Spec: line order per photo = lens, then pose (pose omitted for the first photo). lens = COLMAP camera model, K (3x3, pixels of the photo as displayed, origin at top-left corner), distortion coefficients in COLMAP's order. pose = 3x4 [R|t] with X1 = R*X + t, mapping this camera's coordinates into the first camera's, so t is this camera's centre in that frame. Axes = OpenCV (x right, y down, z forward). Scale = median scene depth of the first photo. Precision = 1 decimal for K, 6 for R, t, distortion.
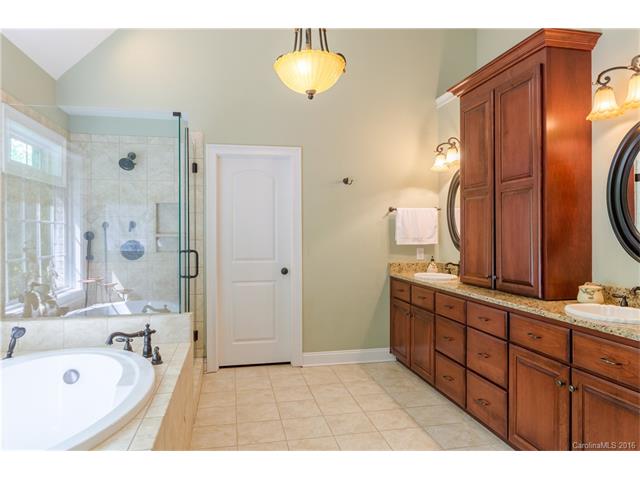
lens RADIAL K [[422.0, 0, 320.0], [0, 422.0, 236.9], [0, 0, 1]] dist [-0.026584, 0.002753]
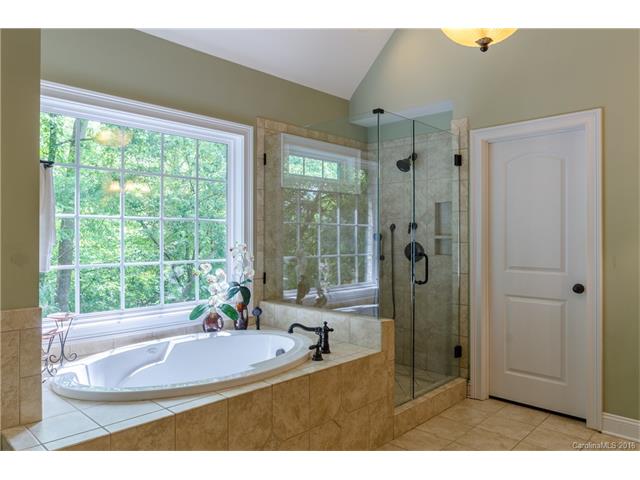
lens RADIAL K [[456.2, 0, 318.8], [0, 456.2, 240.1], [0, 0, 1]] dist [-0.003561, -0.006117]
pose [[0.544383, 0.011564, -0.838757, 0.341474], [-0.008984, 0.999928, 0.007955, -0.002763], [0.838789, 0.003205, 0.544448, 0.235526]]
